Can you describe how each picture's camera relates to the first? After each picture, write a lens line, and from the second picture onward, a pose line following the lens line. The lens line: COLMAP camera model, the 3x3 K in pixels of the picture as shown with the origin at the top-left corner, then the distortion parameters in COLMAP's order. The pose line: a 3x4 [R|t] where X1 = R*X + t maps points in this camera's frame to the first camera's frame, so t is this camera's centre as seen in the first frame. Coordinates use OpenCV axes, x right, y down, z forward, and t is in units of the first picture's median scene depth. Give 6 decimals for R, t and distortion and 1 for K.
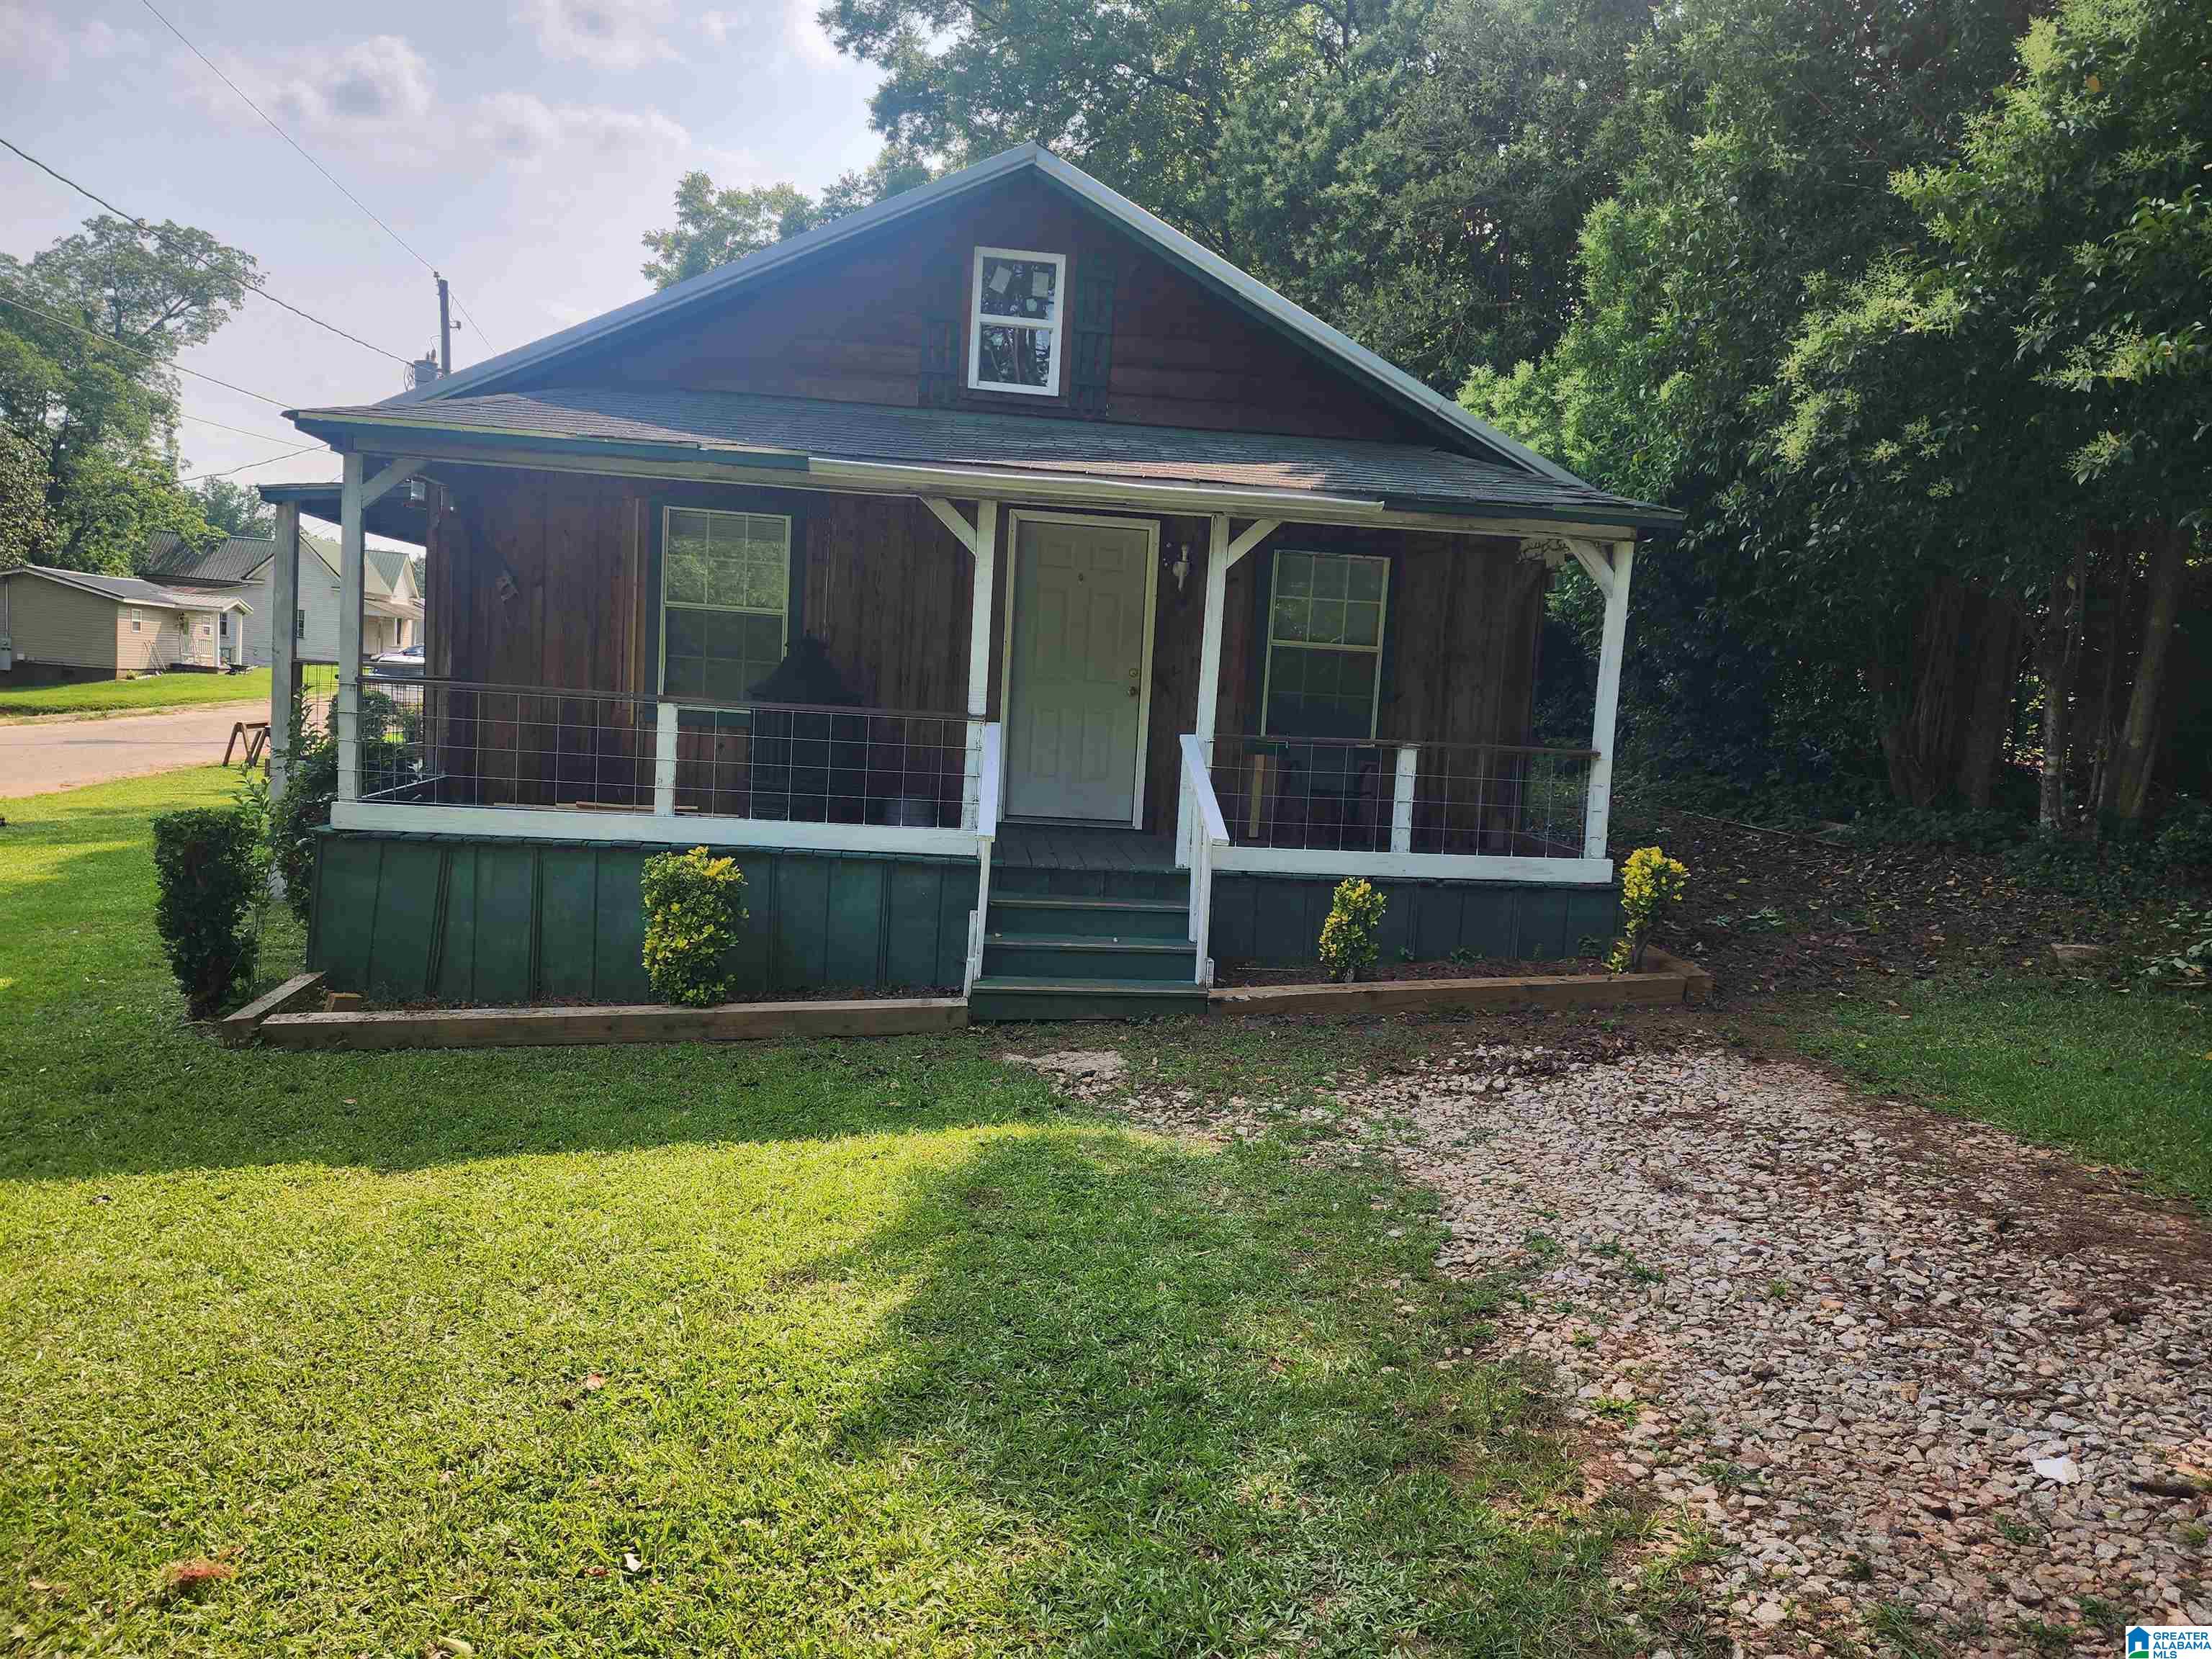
lens RADIAL K [[1490.8, 0, 1106.0], [0, 1490.8, 829.5], [0, 0, 1]] dist [0.089972, -0.085109]
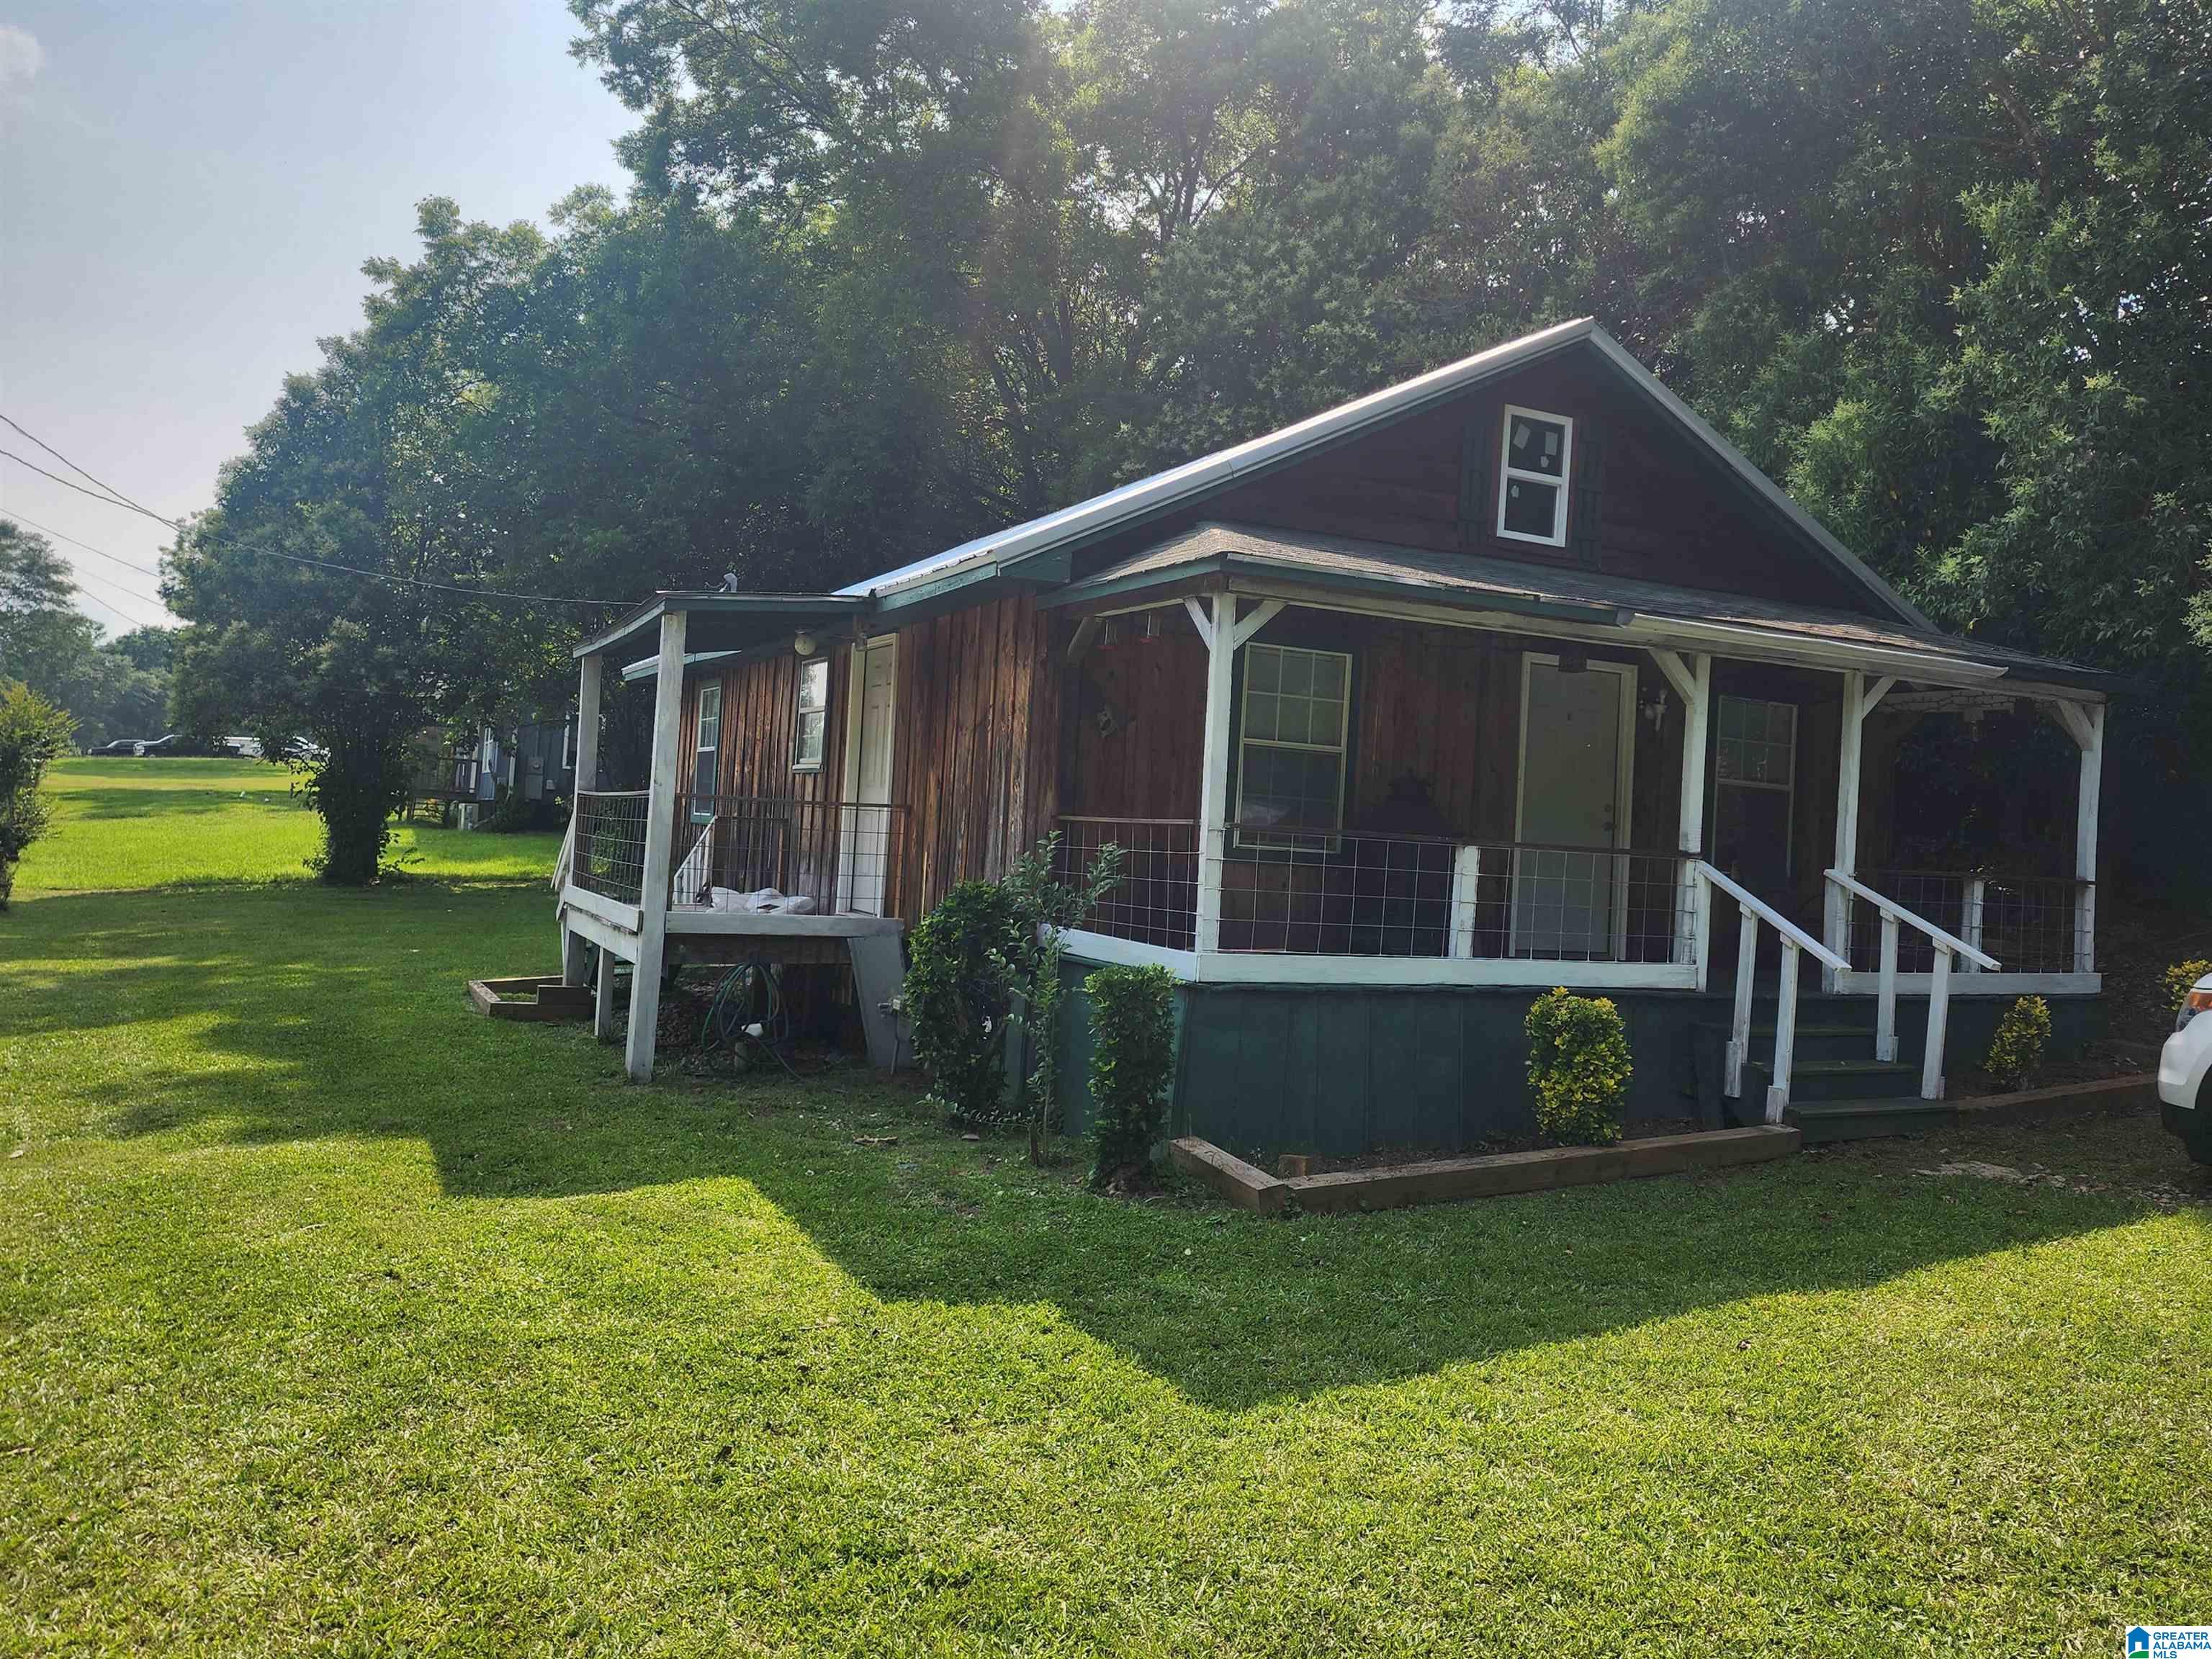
lens RADIAL K [[1561.8, 0, 1064.6], [0, 1561.8, 854.2], [0, 0, 1]] dist [0.220010, -0.342131]
pose [[0.939761, -0.011372, 0.341643, -0.757843], [0.026083, 0.998918, -0.038497, -0.037270], [-0.340836, 0.045089, 0.939041, 0.067379]]
